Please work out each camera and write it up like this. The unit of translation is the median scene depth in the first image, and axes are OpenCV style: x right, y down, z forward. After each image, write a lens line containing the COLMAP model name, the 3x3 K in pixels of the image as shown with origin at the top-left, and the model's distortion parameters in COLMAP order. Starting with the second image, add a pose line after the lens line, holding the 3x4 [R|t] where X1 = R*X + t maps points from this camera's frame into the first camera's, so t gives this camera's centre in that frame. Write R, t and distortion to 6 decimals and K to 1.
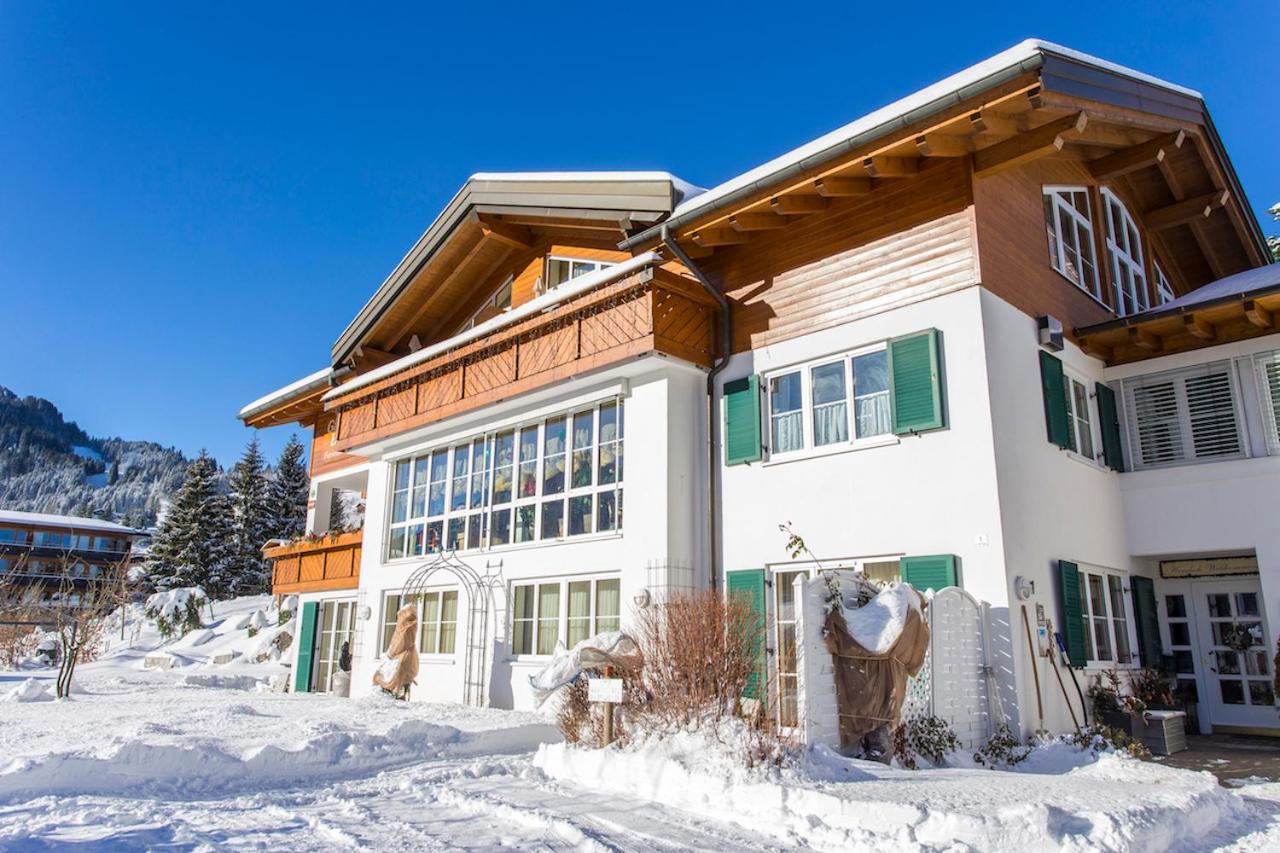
lens RADIAL K [[906.1, 0, 632.3], [0, 906.1, 426.9], [0, 0, 1]] dist [0.008233, 0.019991]
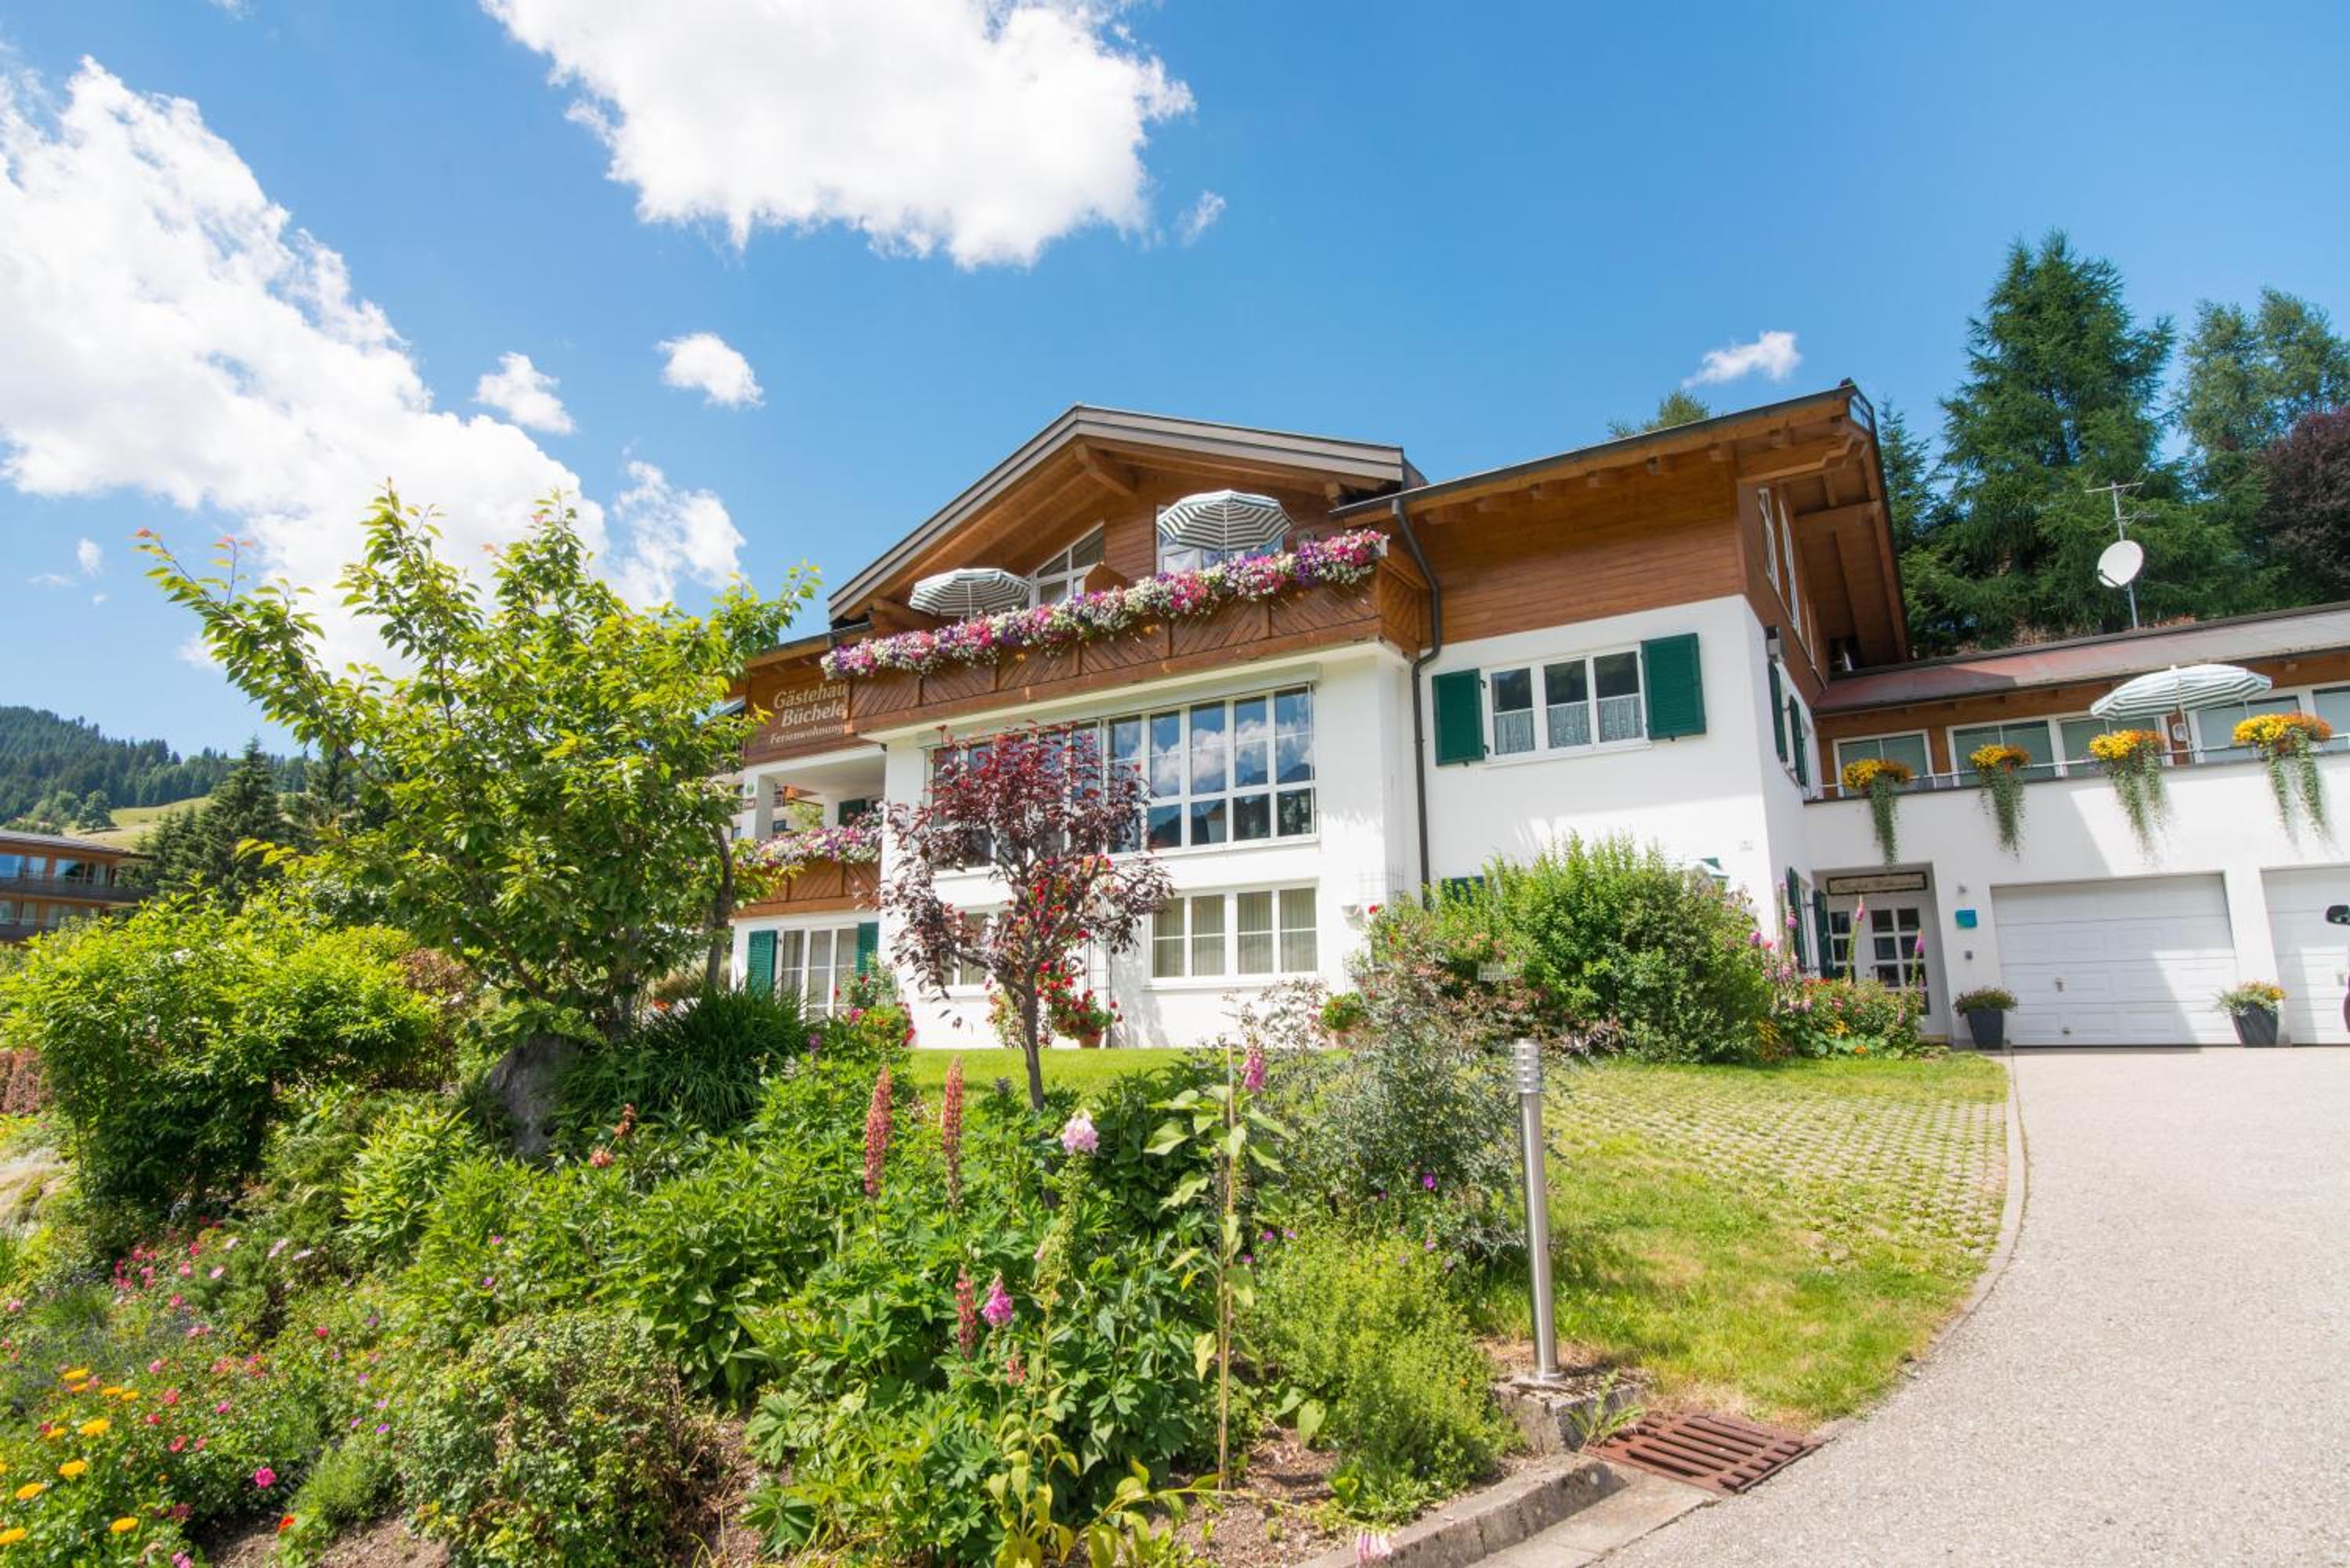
lens RADIAL K [[1303.8, 0, 1181.0], [0, 1303.8, 787.7], [0, 0, 1]] dist [0.006511, 0.002351]
pose [[0.972868, 0.033750, 0.228885, -0.449342], [-0.044383, 0.998154, 0.041466, 0.021346], [-0.227063, -0.050499, 0.972570, -0.226927]]
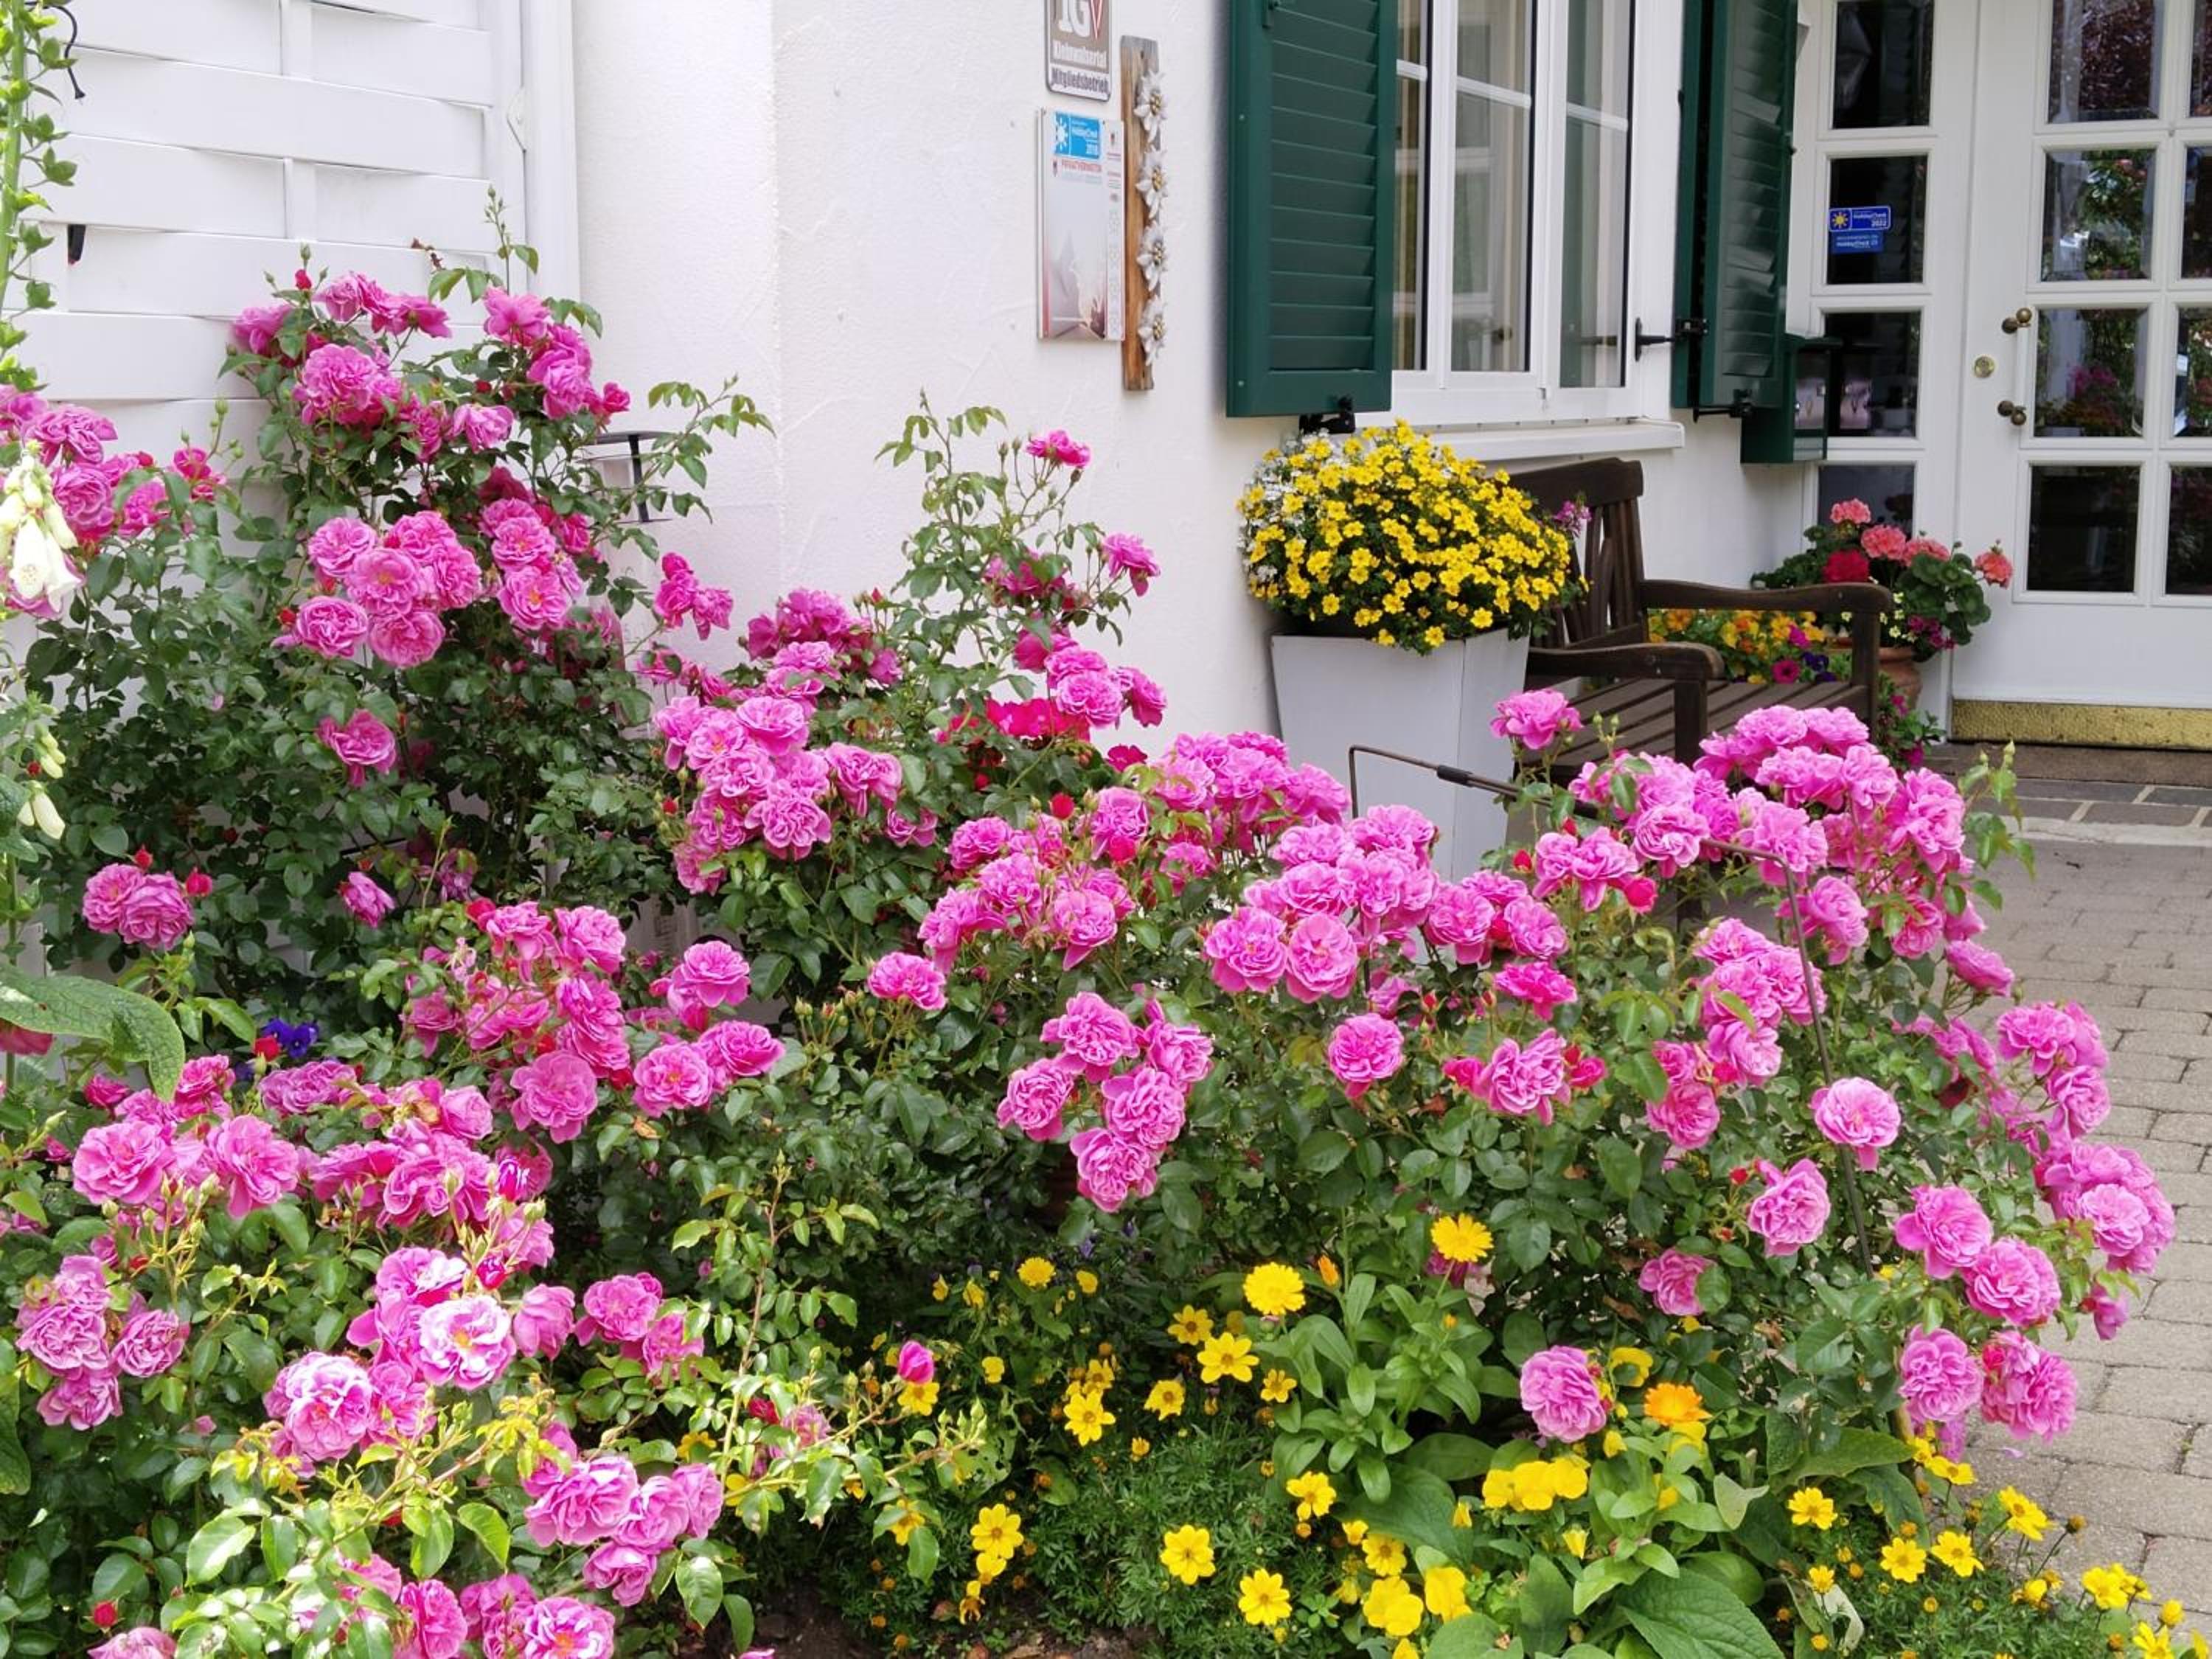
lens RADIAL K [[3246.5, 0, 1104.7], [0, 3246.5, 829.8], [0, 0, 1]] dist [0.045684, 0.000000]
pose [[0.937282, -0.052519, 0.344592, 0.234908], [-0.080267, 0.929498, 0.359987, 0.121489], [-0.339204, -0.365069, 0.866986, 0.459680]]
